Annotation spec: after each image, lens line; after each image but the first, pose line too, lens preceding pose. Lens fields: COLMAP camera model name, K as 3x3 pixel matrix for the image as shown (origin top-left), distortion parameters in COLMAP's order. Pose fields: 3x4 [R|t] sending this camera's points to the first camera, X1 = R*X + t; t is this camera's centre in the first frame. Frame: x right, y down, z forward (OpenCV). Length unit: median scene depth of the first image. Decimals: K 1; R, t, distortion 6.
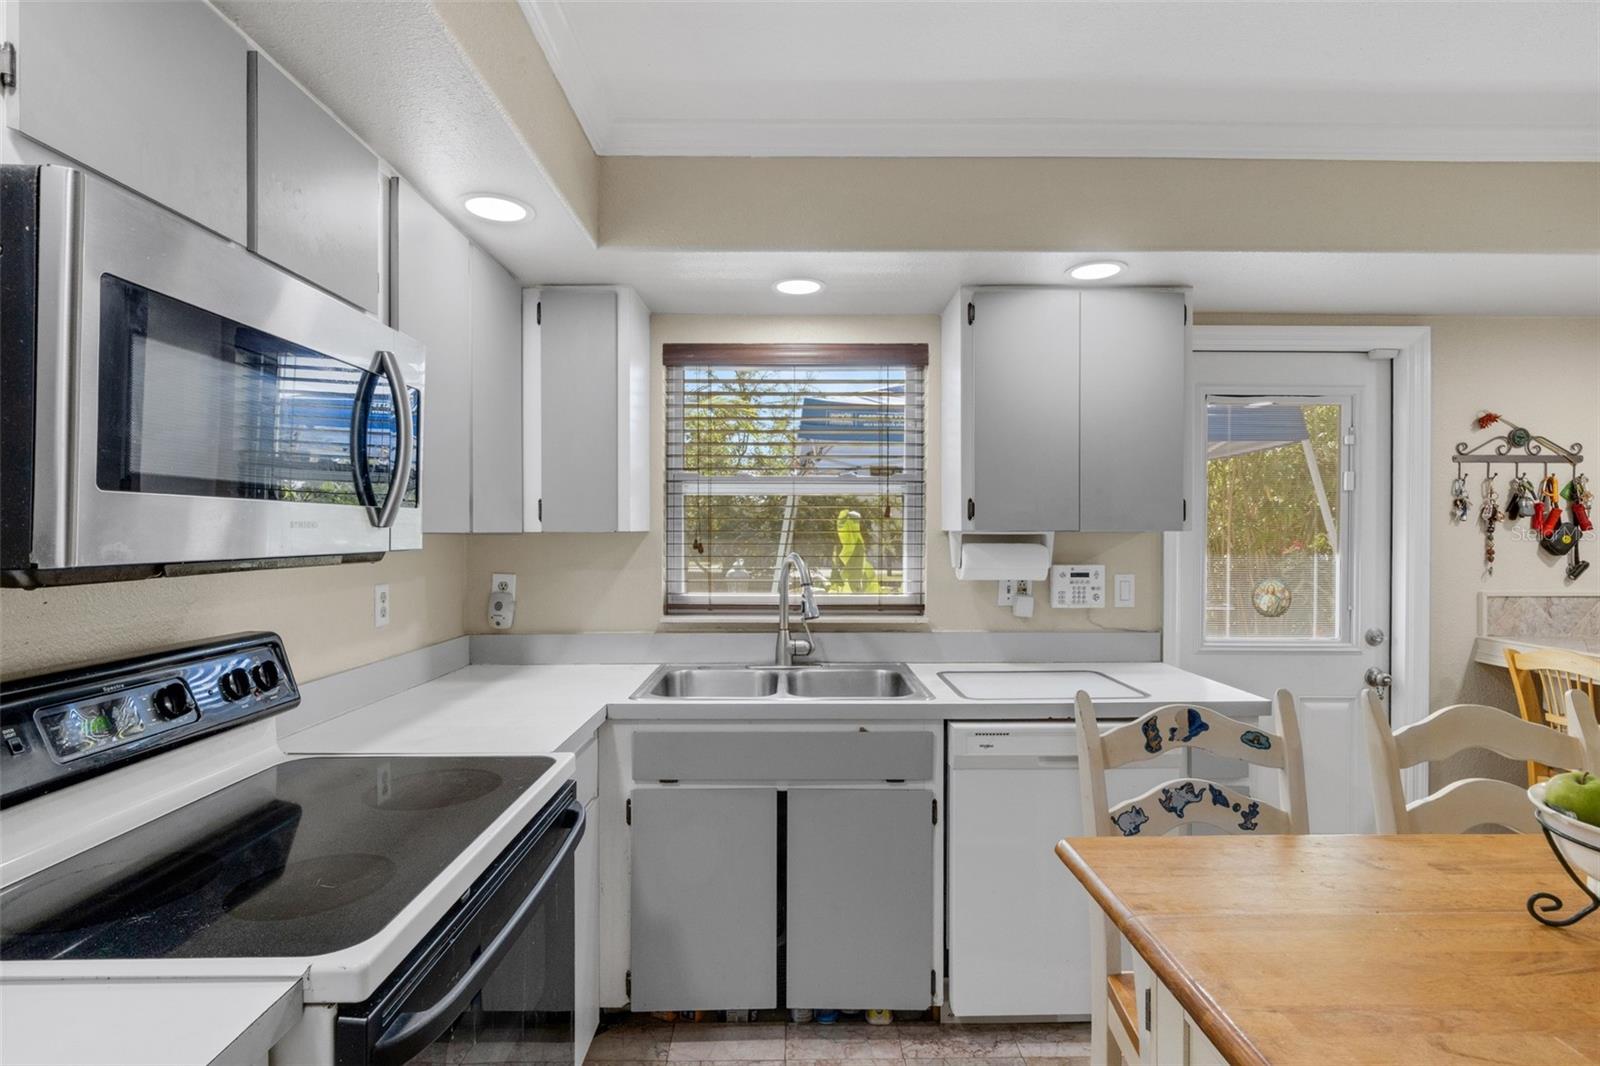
lens RADIAL K [[767.8, 0, 800.0], [0, 767.8, 533.0], [0, 0, 1]] dist [-0.002548, 0.000101]
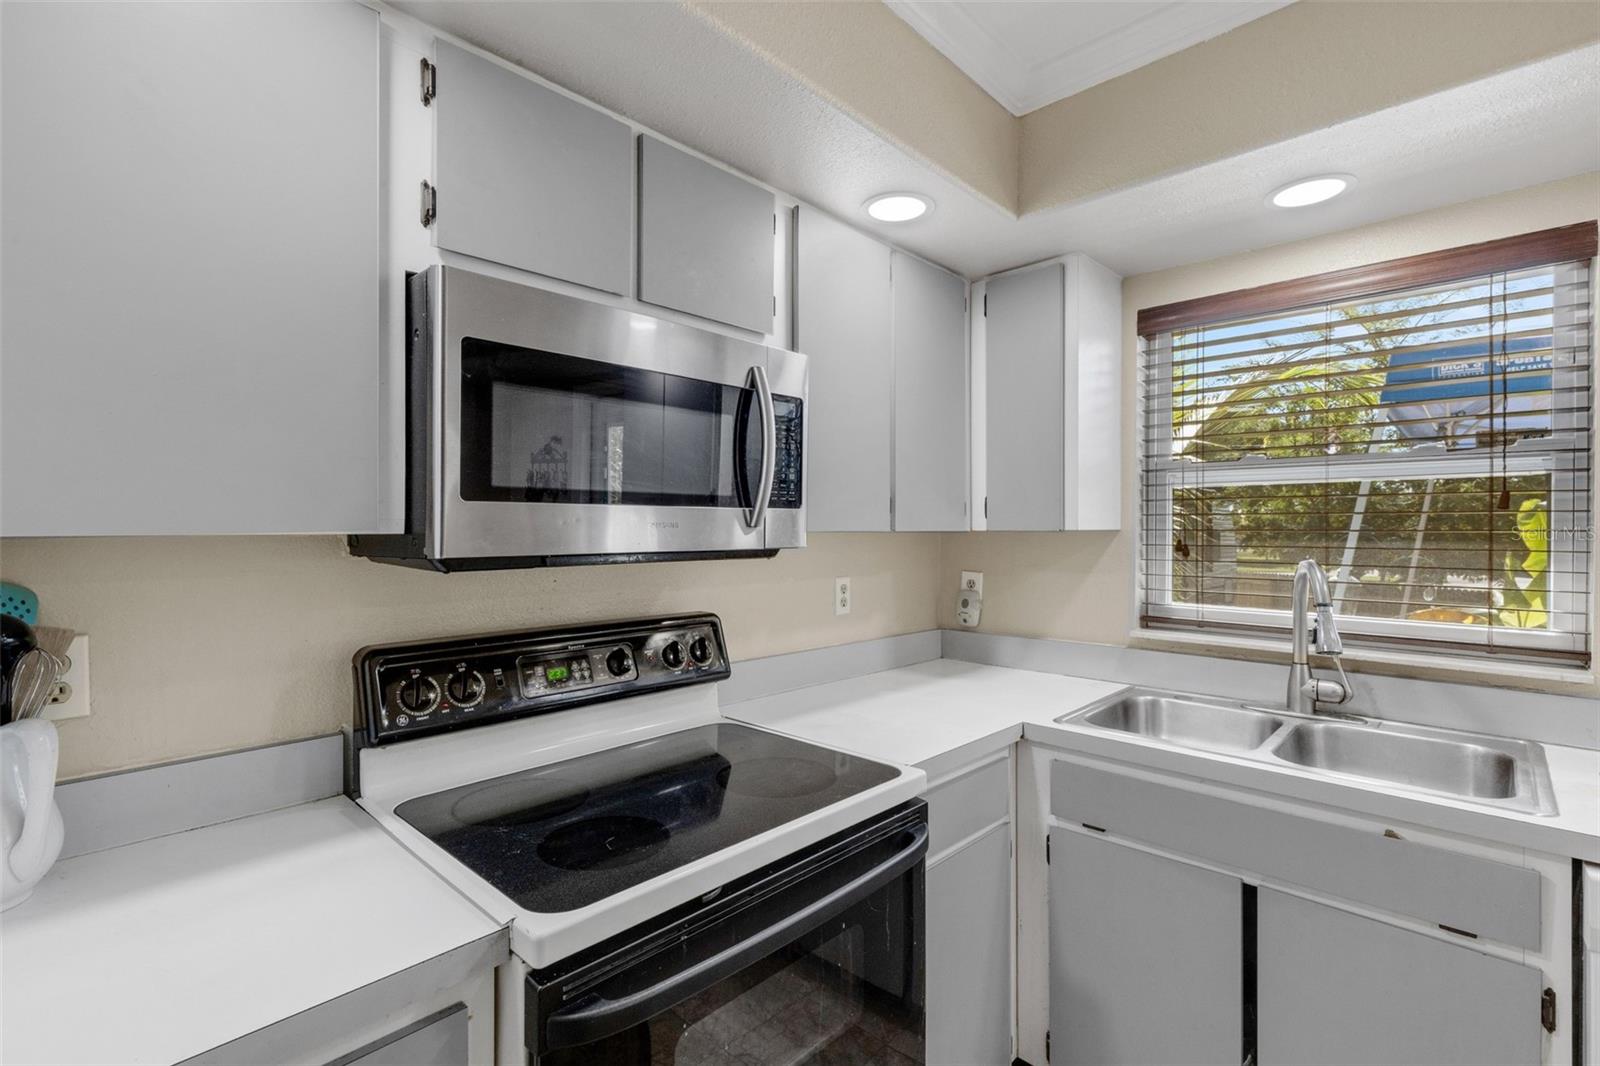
lens RADIAL K [[730.2, 0, 797.4], [0, 730.2, 531.1], [0, 0, 1]] dist [0.000883, 0.000331]
pose [[0.714200, 0.004084, -0.699929, 0.127416], [-0.002512, 0.999991, 0.003271, -0.002954], [0.699937, -0.000578, 0.714205, 0.162204]]
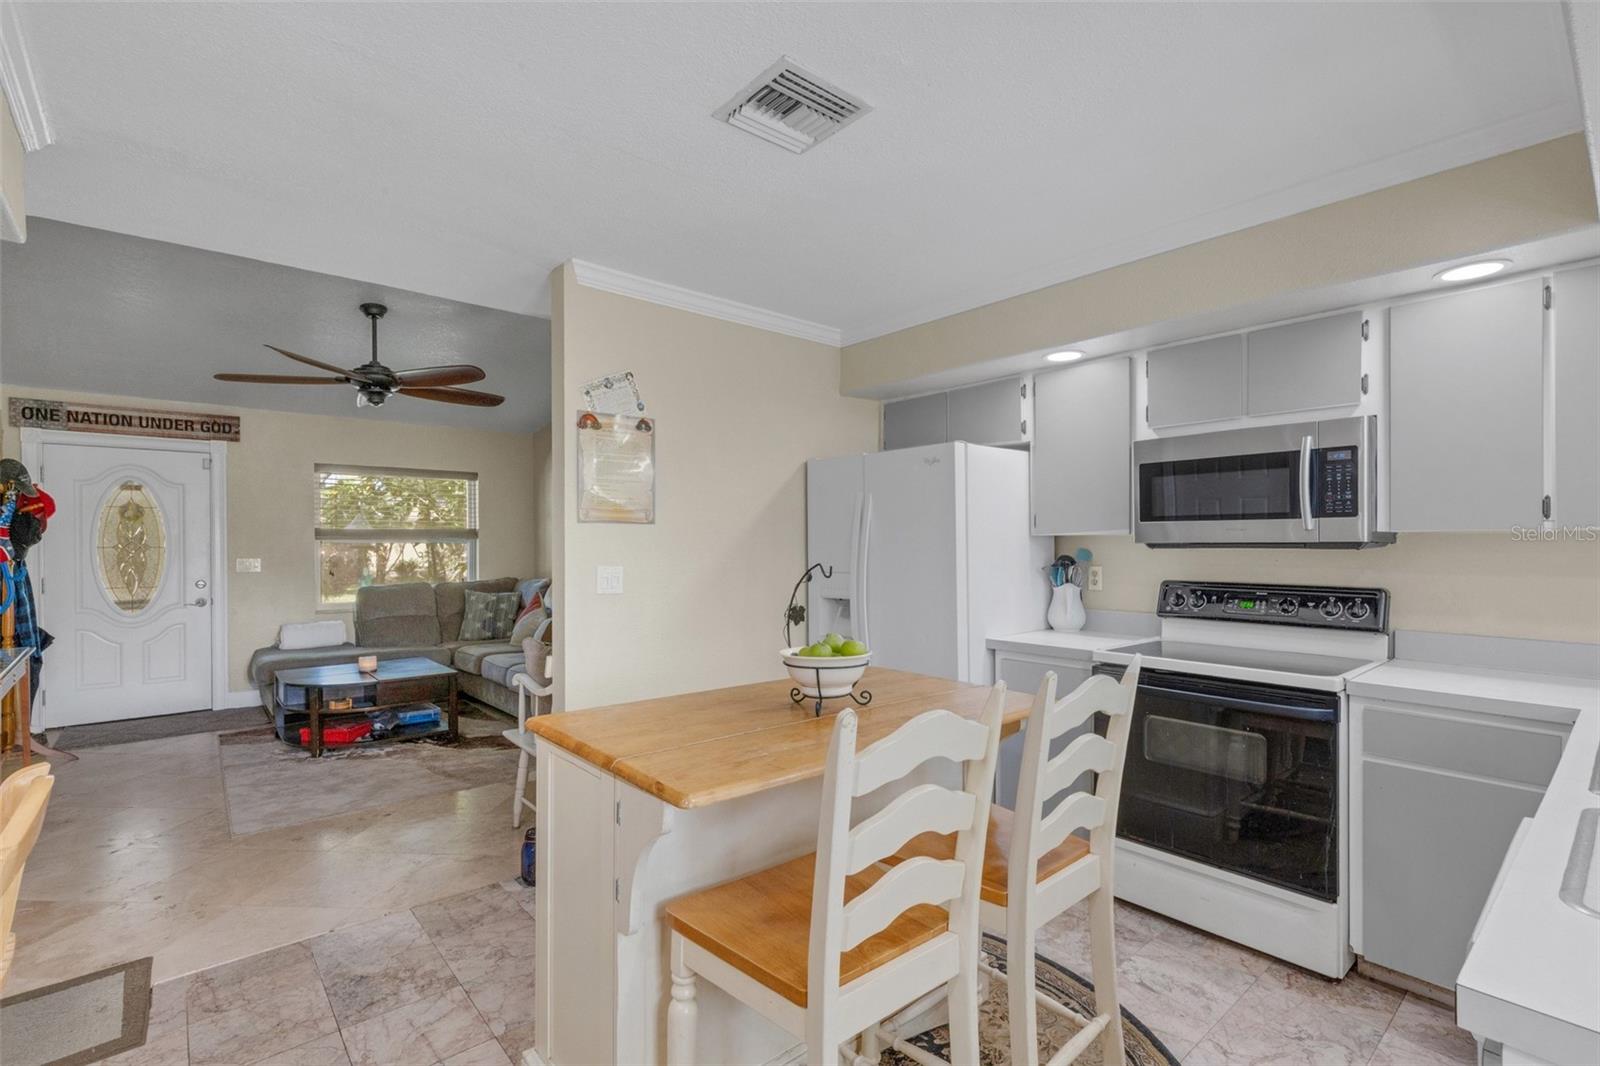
lens RADIAL K [[730.2, 0, 797.4], [0, 730.2, 531.1], [0, 0, 1]] dist [0.000883, 0.000331]
pose [[-0.768468, -0.009893, -0.639812, 0.859451], [-0.001622, 0.999907, -0.013513, 0.013773], [0.639886, -0.009346, -0.768413, 0.857958]]
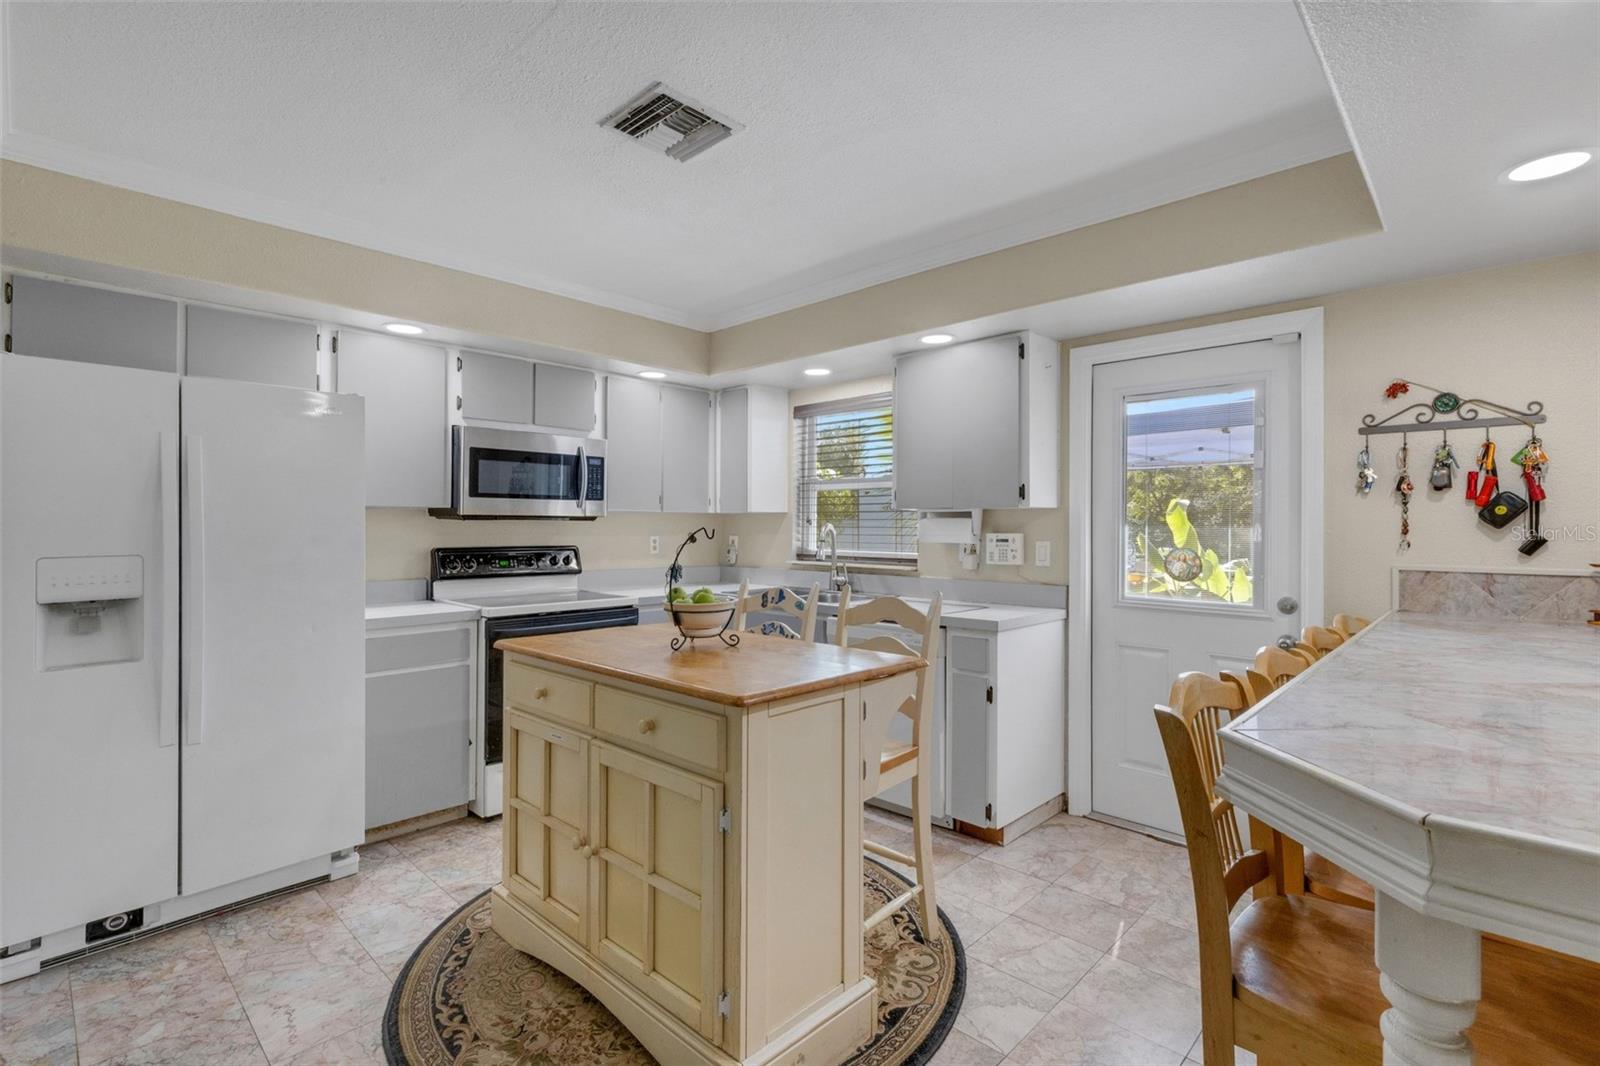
lens RADIAL K [[739.4, 0, 800.8], [0, 739.4, 522.9], [0, 0, 1]] dist [0.001113, 0.000124]
pose [[0.714331, -0.001489, -0.699806, 1.083834], [-0.005287, 0.999958, -0.007524, 0.036269], [0.699788, 0.009074, 0.714293, -0.217626]]
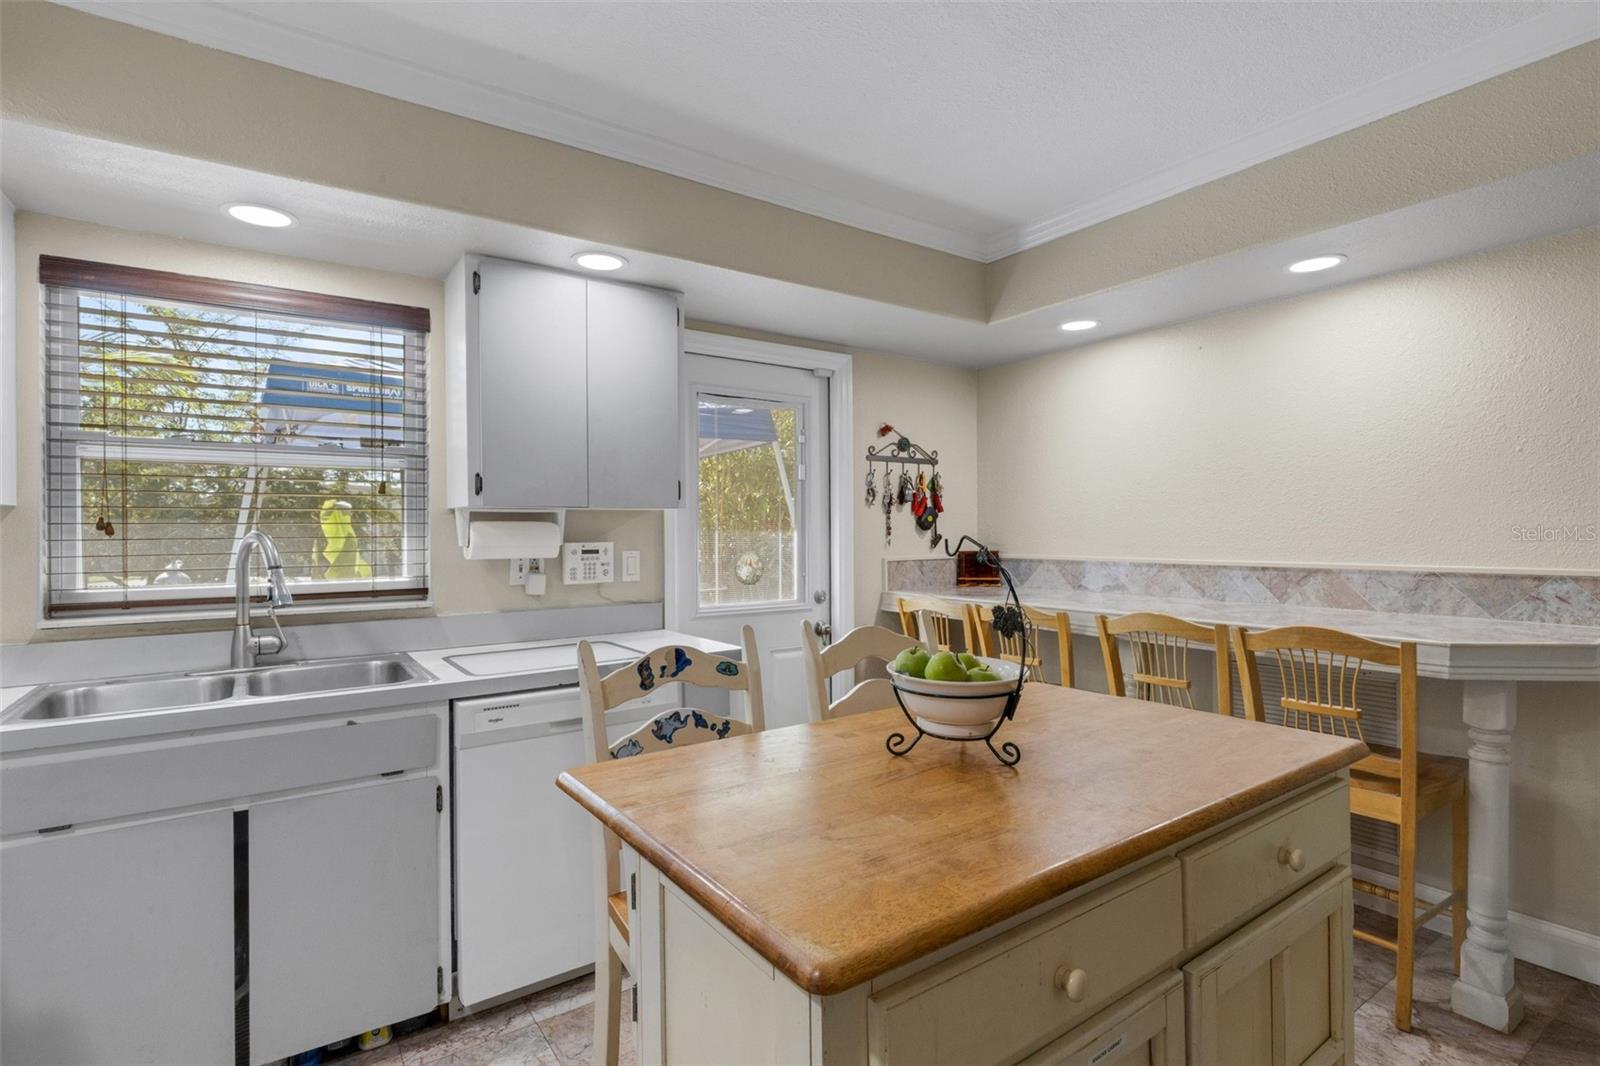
lens RADIAL K [[772.0, 0, 799.5], [0, 772.0, 530.3], [0, 0, 1]] dist [-0.001983, -0.000151]
pose [[0.824510, -0.007604, 0.565797, 0.004555], [0.010892, 0.999938, -0.002434, 0.032260], [-0.565743, 0.008169, 0.824541, -0.031362]]
